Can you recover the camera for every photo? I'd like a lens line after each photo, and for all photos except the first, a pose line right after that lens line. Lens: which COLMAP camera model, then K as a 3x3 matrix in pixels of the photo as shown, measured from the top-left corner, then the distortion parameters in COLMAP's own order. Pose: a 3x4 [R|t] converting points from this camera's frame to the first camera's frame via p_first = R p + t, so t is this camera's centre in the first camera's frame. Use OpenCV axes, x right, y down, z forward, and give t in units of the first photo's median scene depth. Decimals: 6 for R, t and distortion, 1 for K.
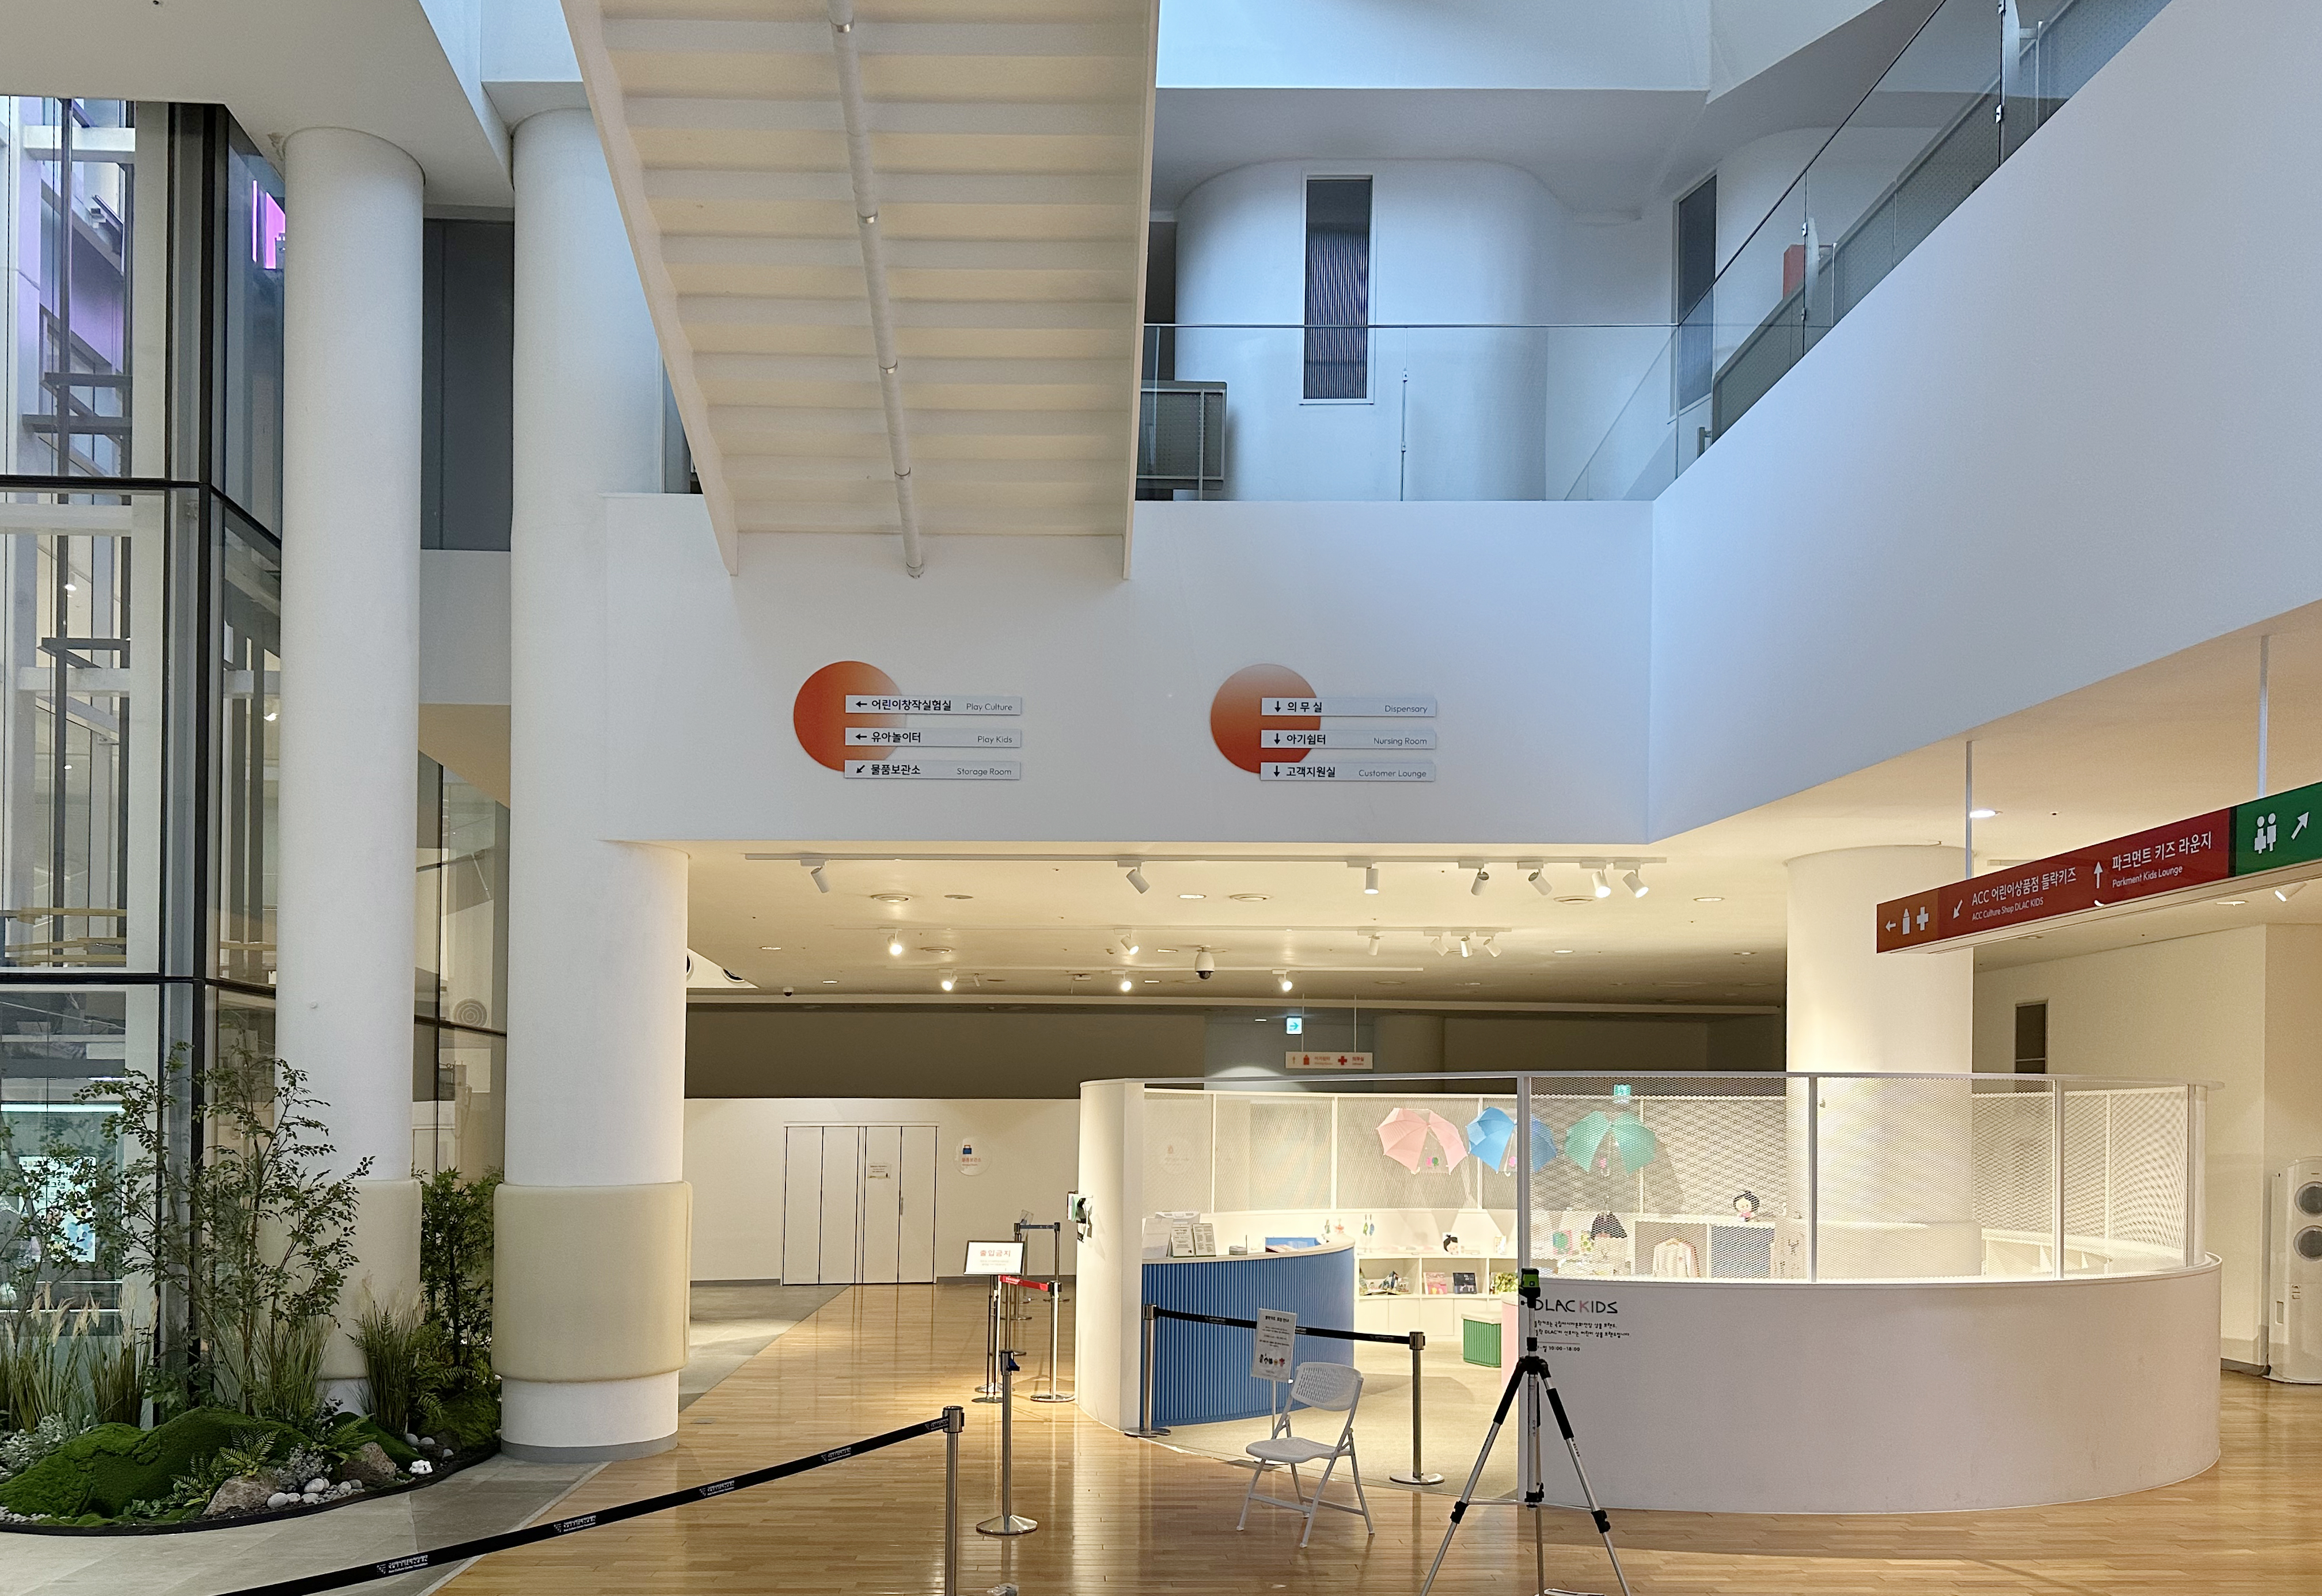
lens RADIAL K [[1976.2, 0, 1196.4], [0, 1976.2, 908.8], [0, 0, 1]] dist [0.040603, -0.006425]
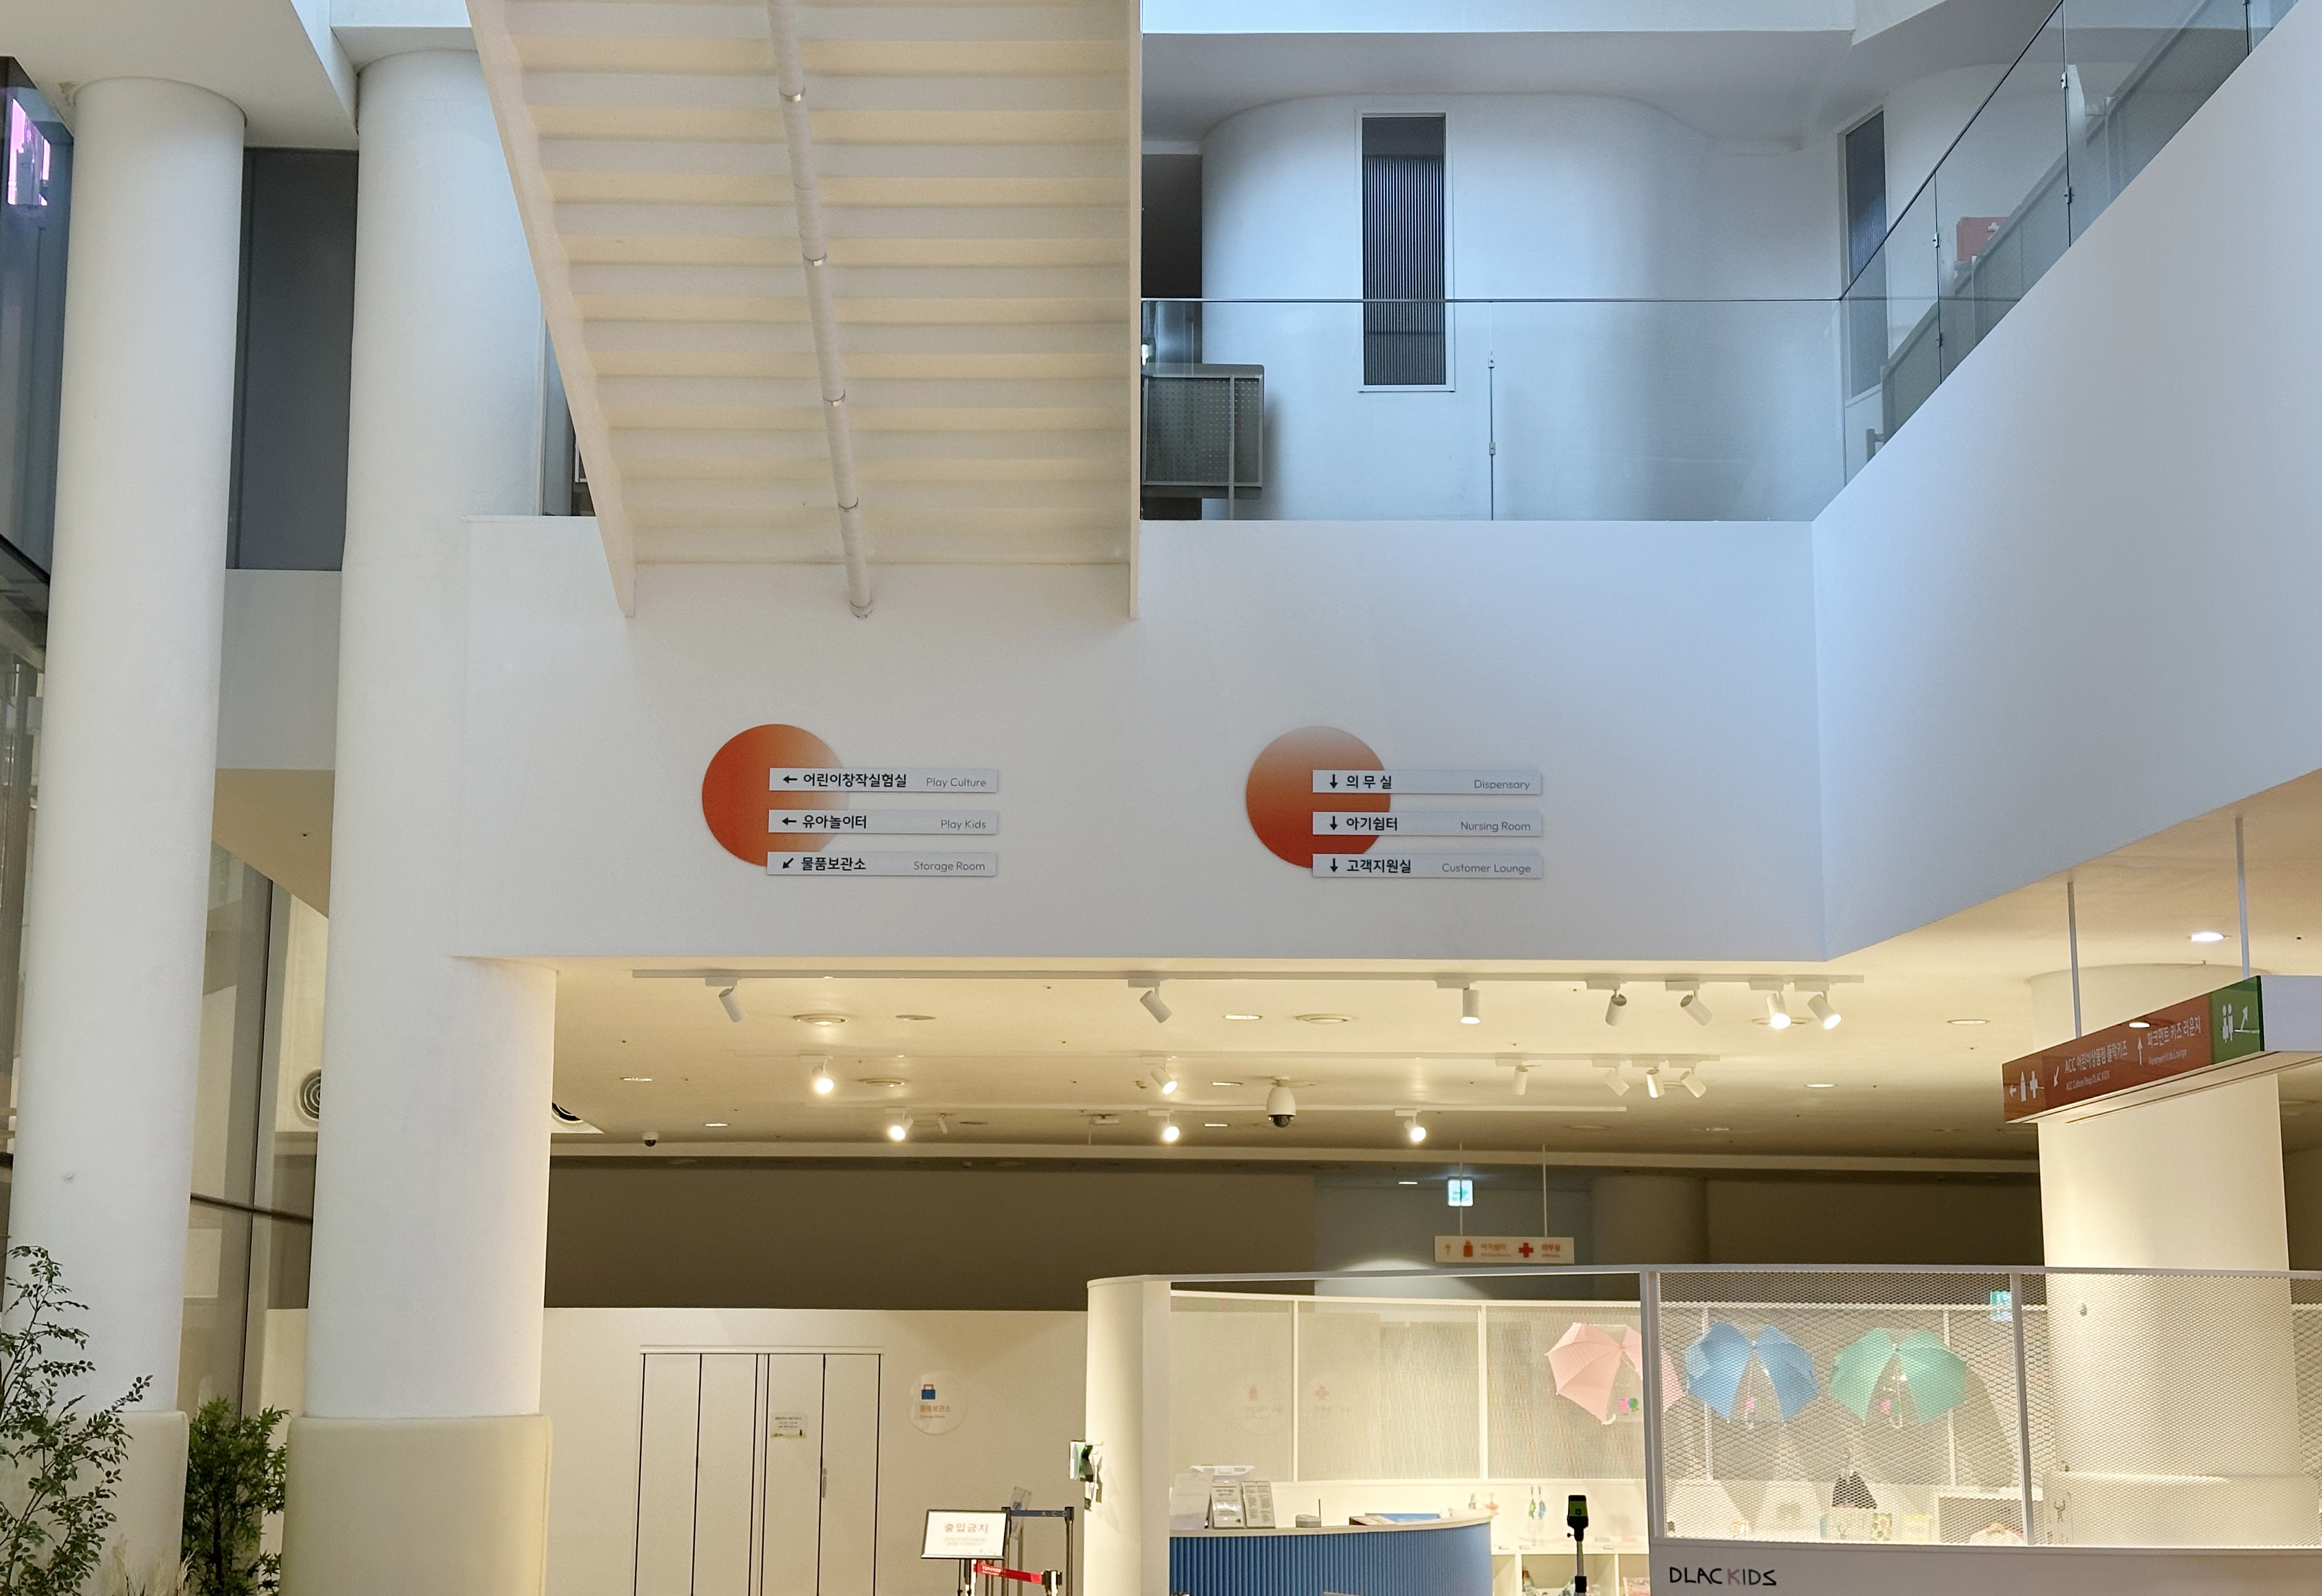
lens RADIAL K [[3227.2, 0, 1161.0], [0, 3227.2, 798.0], [0, 0, 1]] dist [-0.002809, 0.376716]
pose [[0.999050, -0.004506, -0.043356, 0.027642], [0.001795, 0.998052, -0.062361, -0.017950], [0.043552, 0.062224, 0.997112, -0.233016]]
